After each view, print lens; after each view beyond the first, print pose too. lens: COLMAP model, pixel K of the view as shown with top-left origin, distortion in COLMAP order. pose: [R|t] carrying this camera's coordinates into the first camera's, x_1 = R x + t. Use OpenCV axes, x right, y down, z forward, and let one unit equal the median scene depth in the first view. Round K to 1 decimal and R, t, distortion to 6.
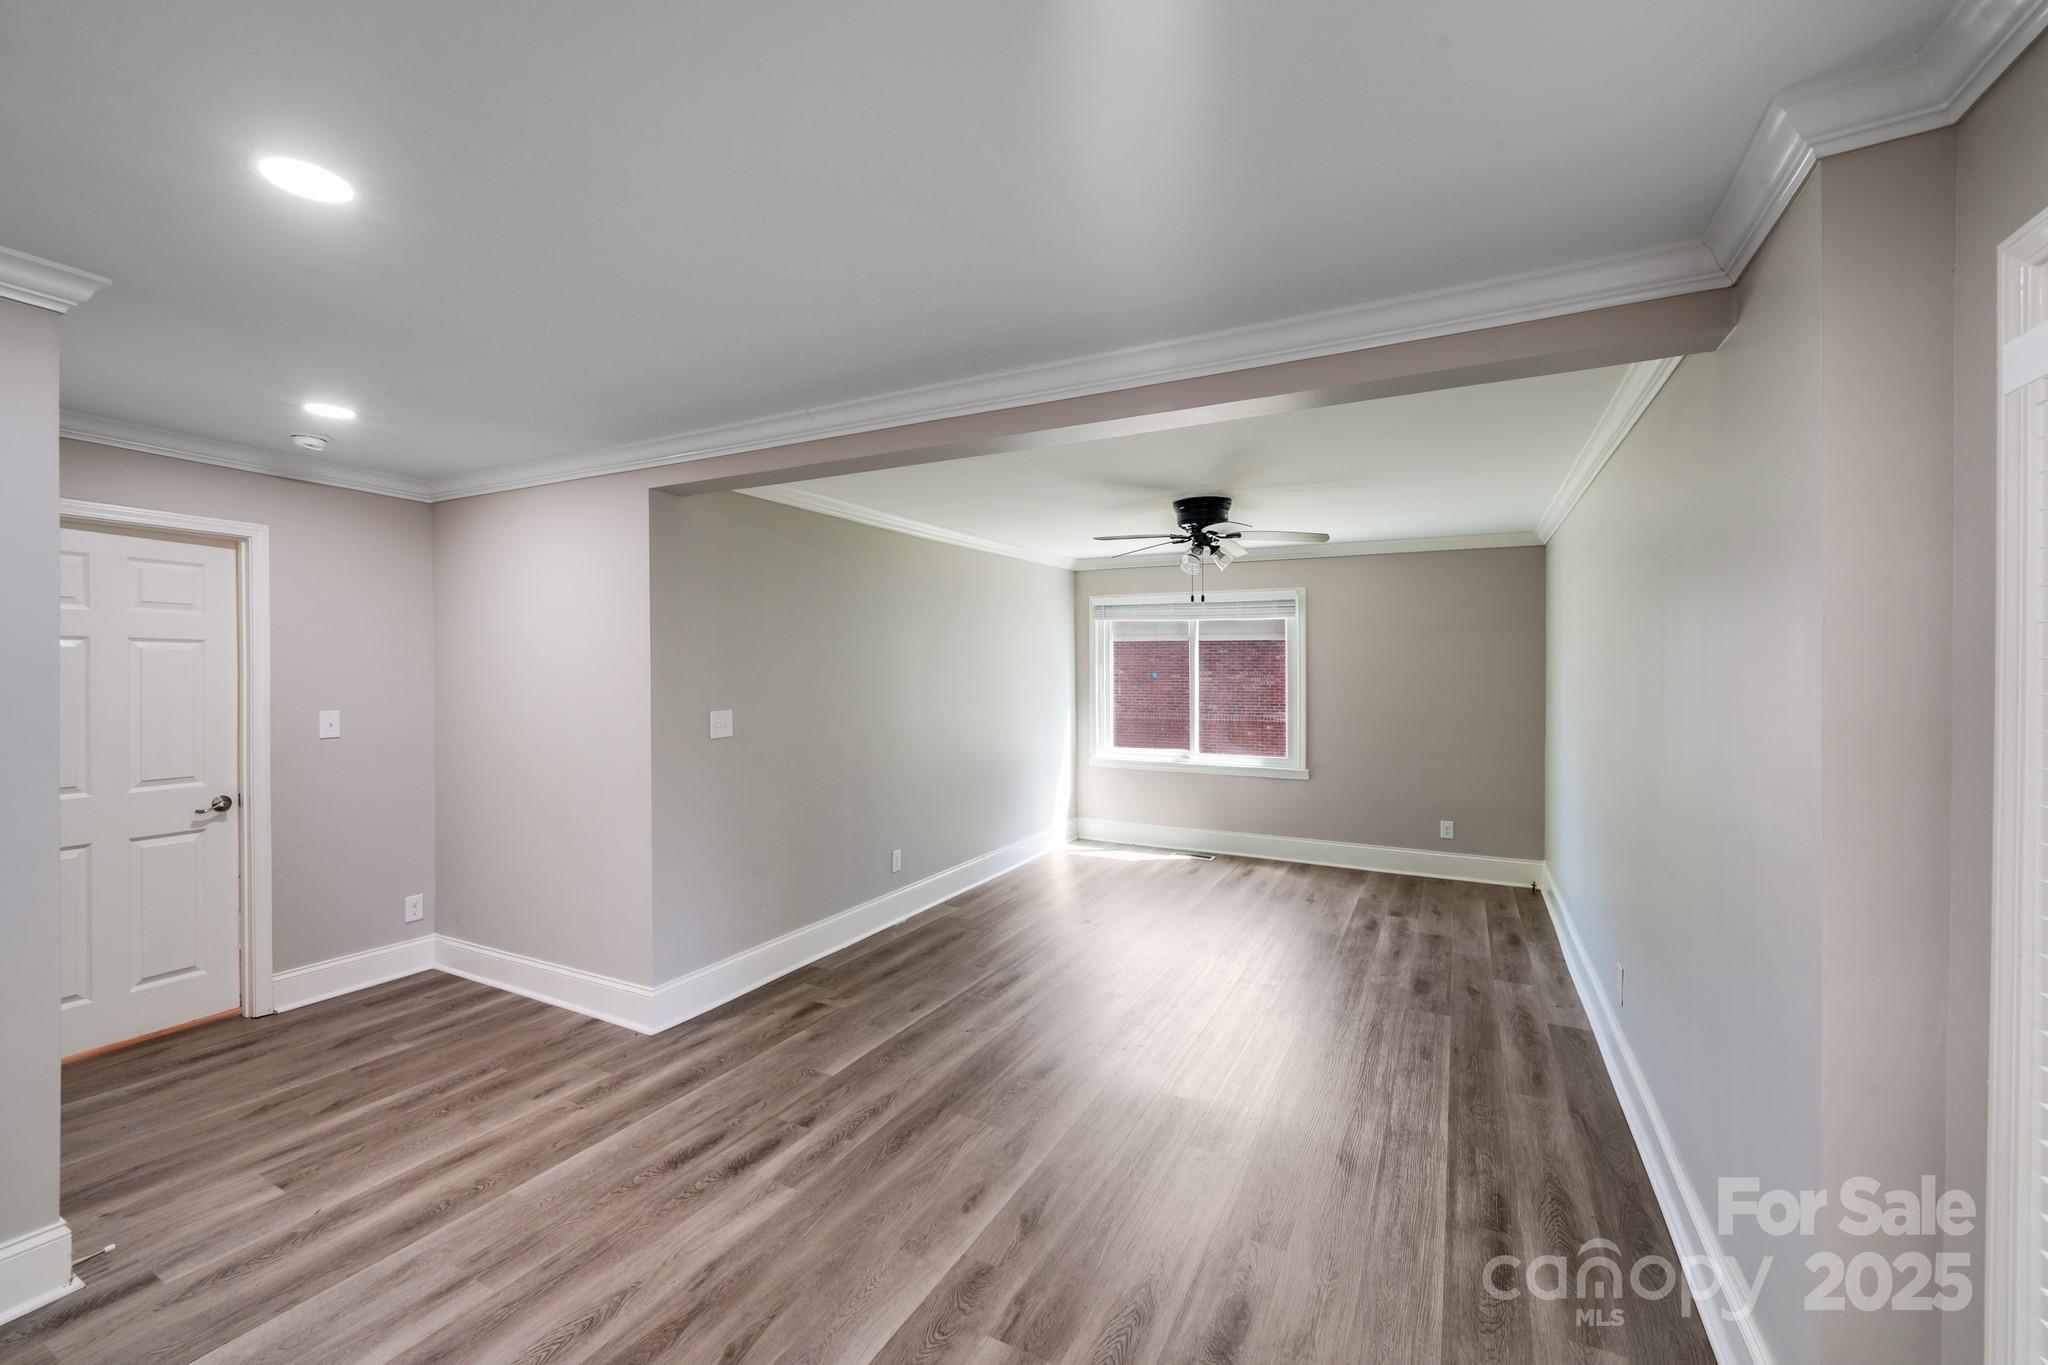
lens RADIAL K [[832.8, 0, 1019.7], [0, 832.8, 674.0], [0, 0, 1]] dist [-0.000731, -0.007440]
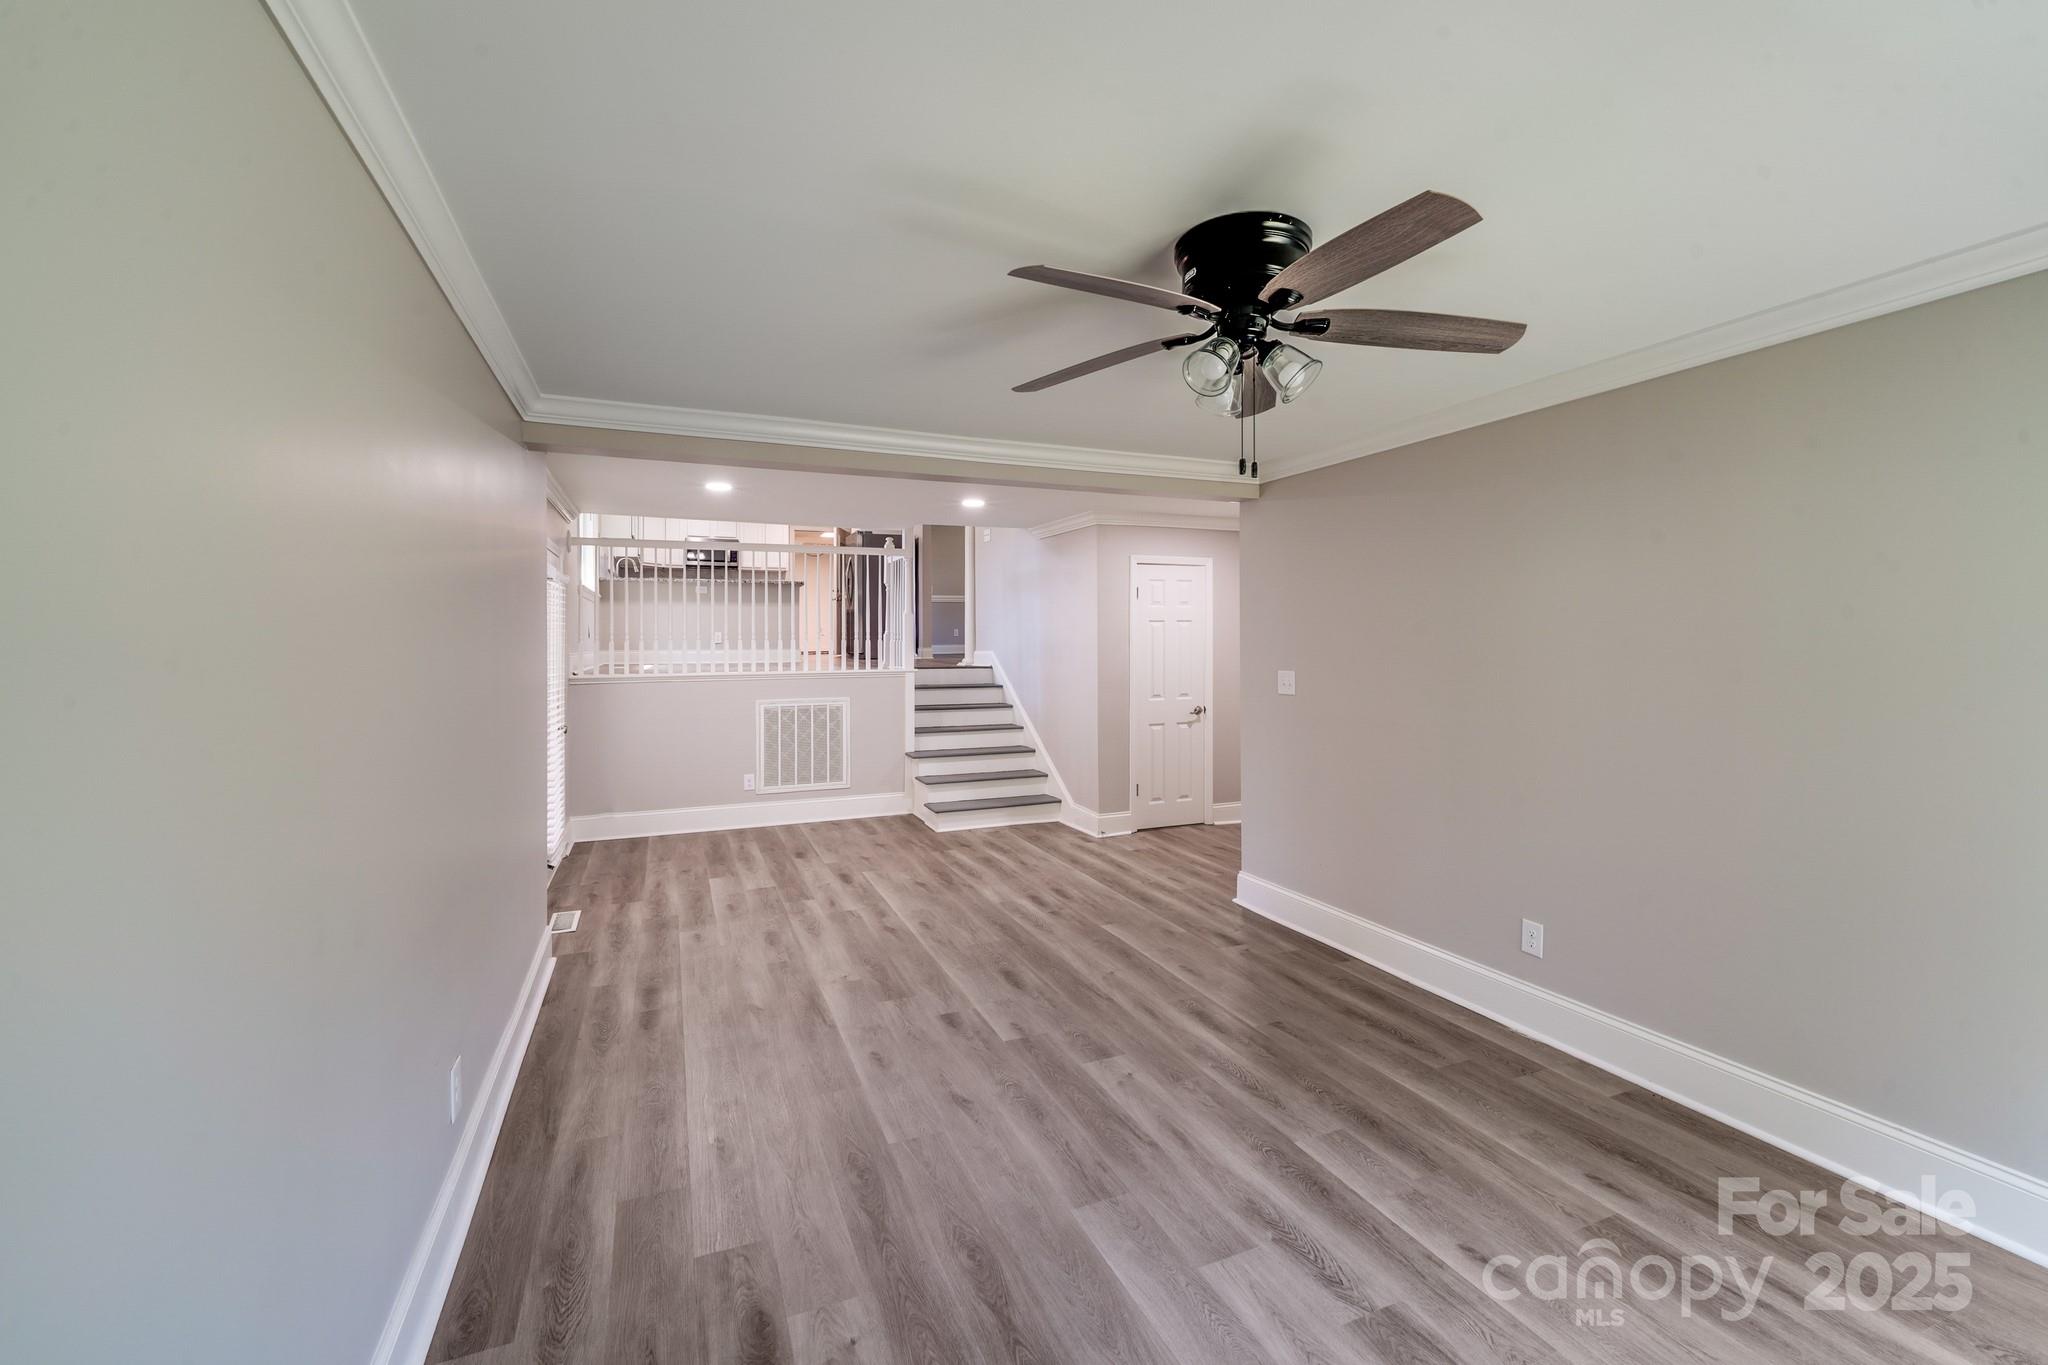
lens RADIAL K [[877.5, 0, 1024.0], [0, 877.5, 682.5], [0, 0, 1]] dist [-0.001242, -0.000097]
pose [[-0.642968, 0.042787, -0.764697, 0.831115], [0.001425, 0.998503, 0.054670, -0.005892], [0.765891, 0.034061, -0.642067, 1.574106]]
